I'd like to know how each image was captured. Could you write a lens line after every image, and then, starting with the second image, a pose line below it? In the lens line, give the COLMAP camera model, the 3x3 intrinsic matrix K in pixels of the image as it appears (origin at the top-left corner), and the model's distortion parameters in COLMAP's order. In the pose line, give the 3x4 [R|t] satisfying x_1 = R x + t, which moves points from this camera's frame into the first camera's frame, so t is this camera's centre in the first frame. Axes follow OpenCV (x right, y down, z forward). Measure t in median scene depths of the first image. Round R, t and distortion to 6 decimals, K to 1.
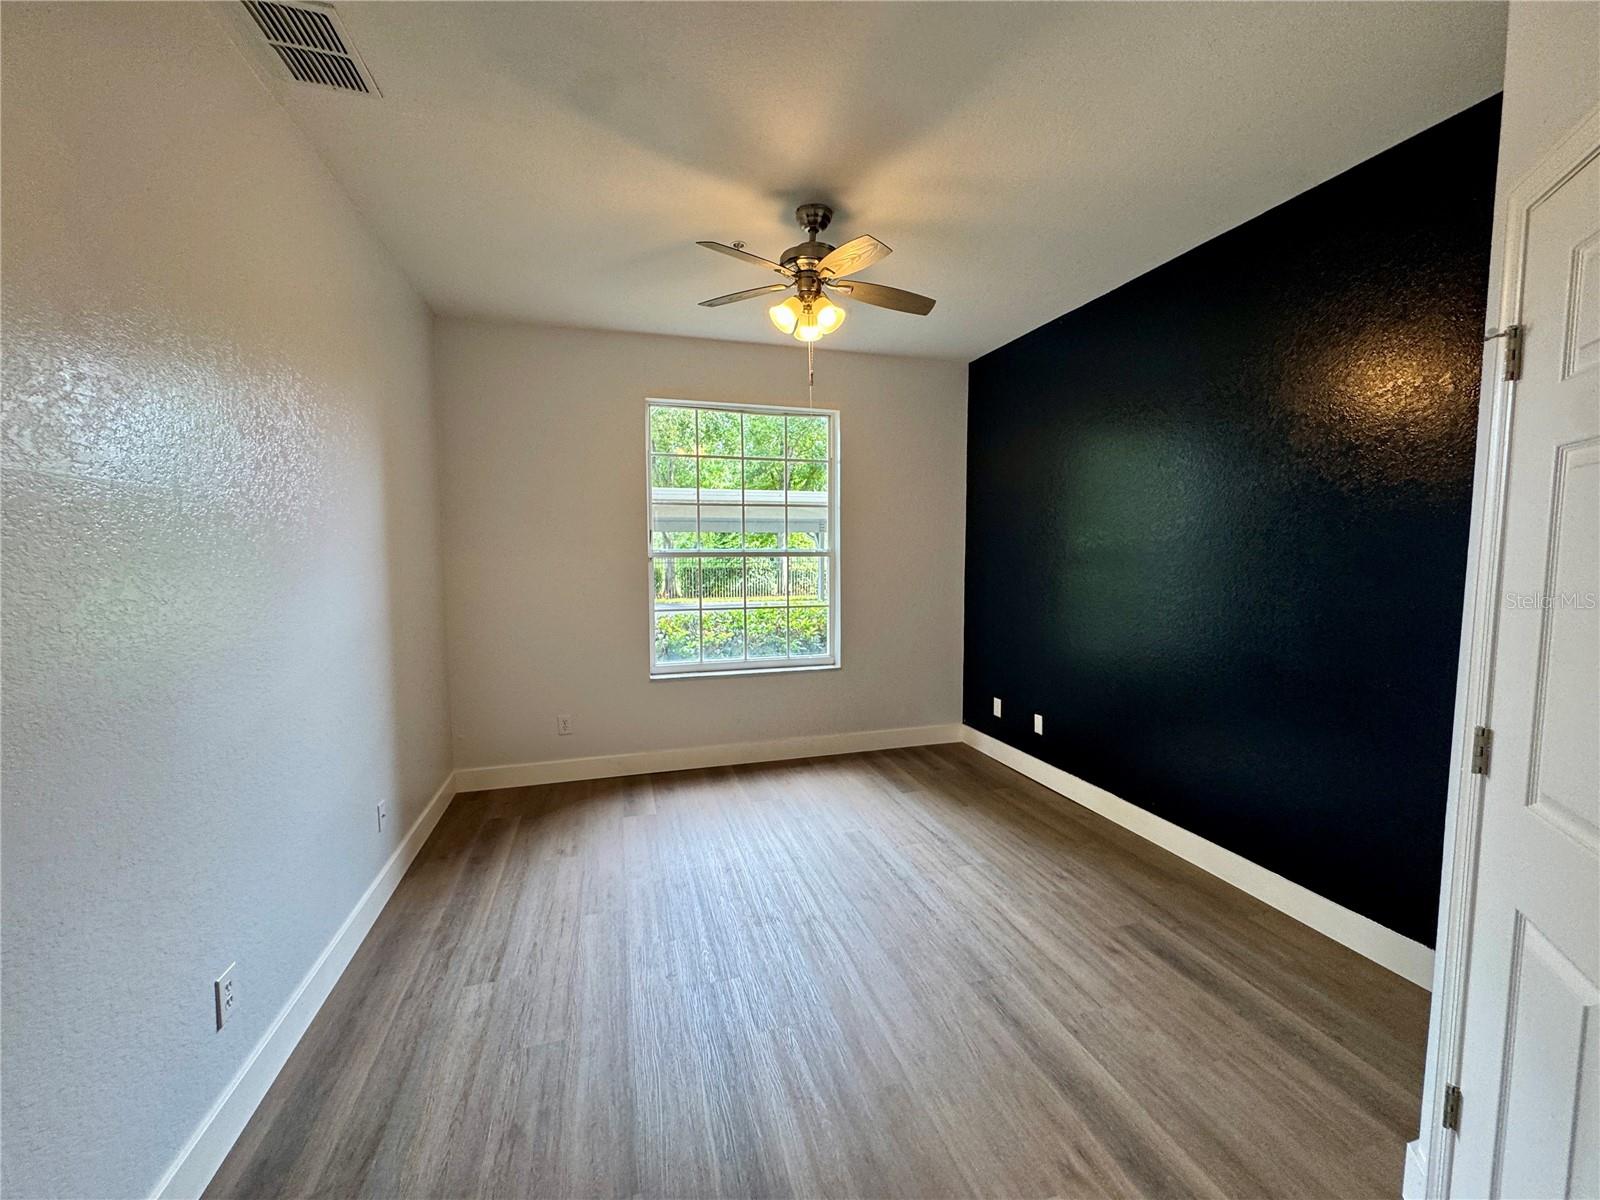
lens RADIAL K [[638.9, 0, 794.1], [0, 638.9, 619.9], [0, 0, 1]] dist [-0.005162, 0.000635]
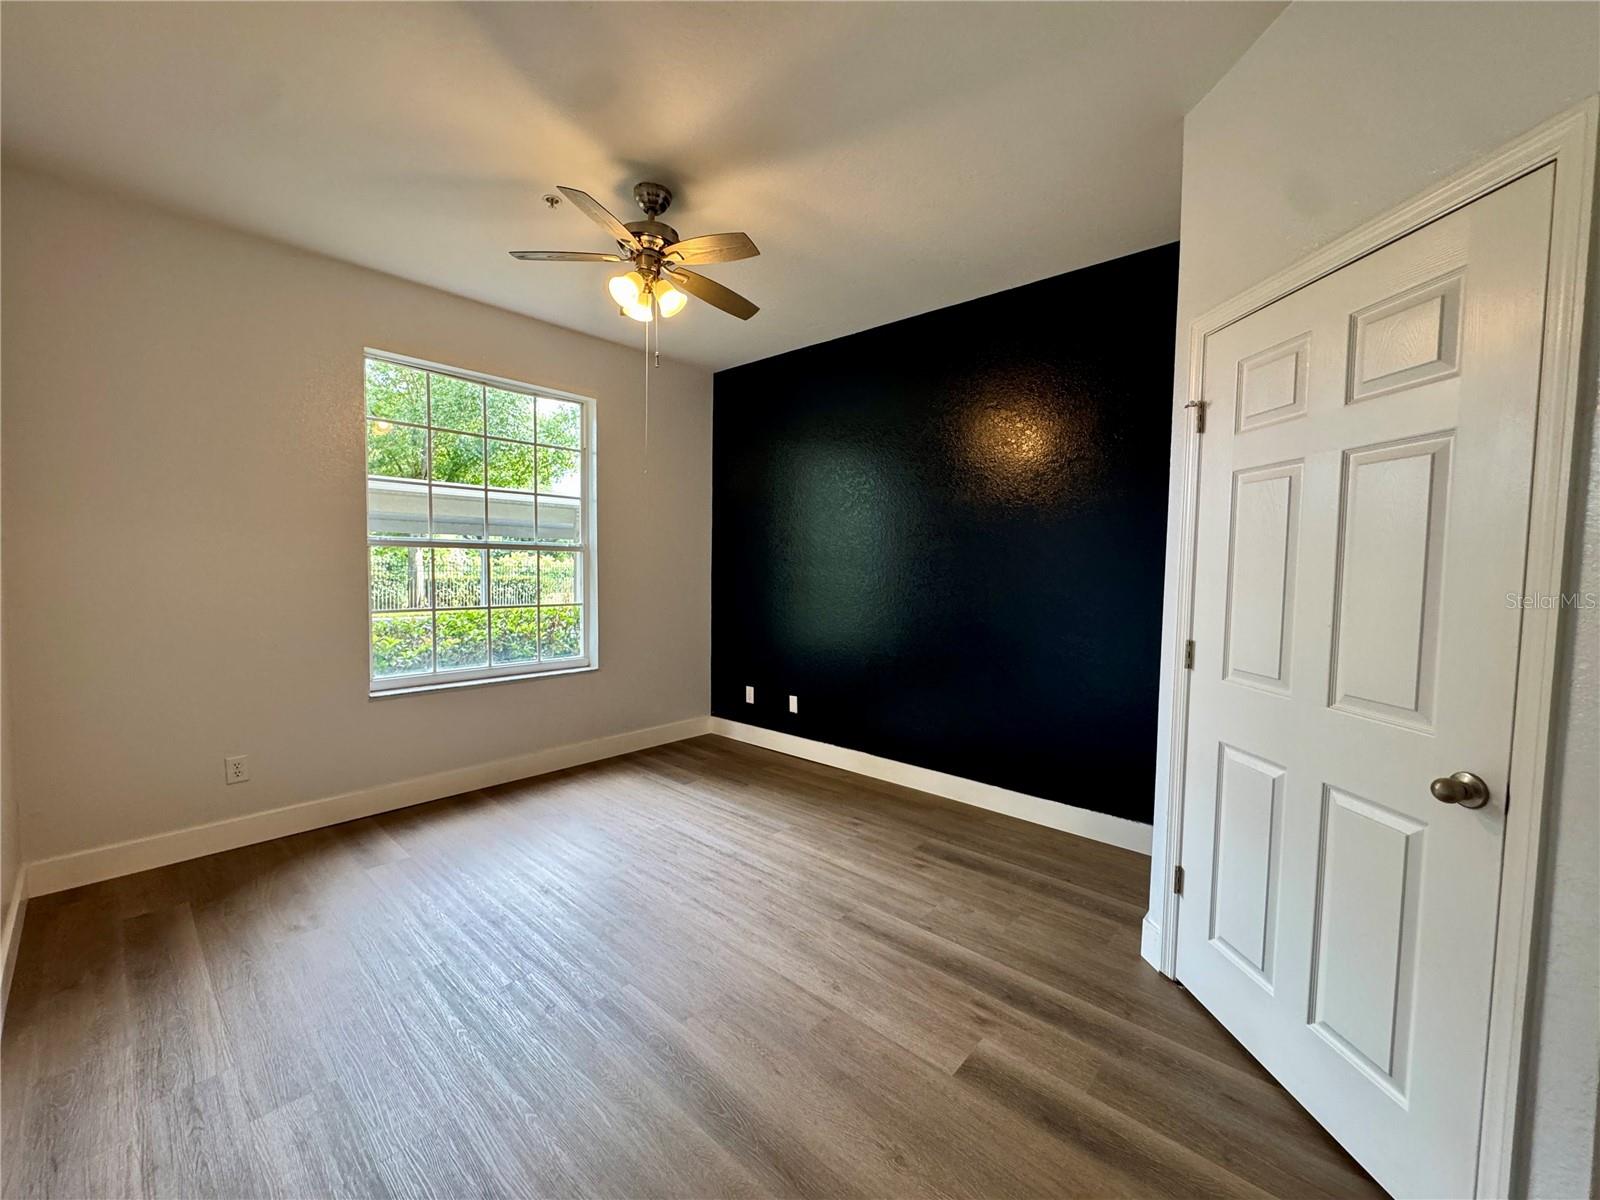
lens RADIAL K [[638.9, 0, 801.5], [0, 638.9, 622.0], [0, 0, 1]] dist [-0.005162, 0.000635]
pose [[0.850560, -0.031929, 0.524908, -0.276589], [0.041109, 0.999138, -0.005837, 0.038081], [-0.524269, 0.026544, 0.851139, 0.047526]]
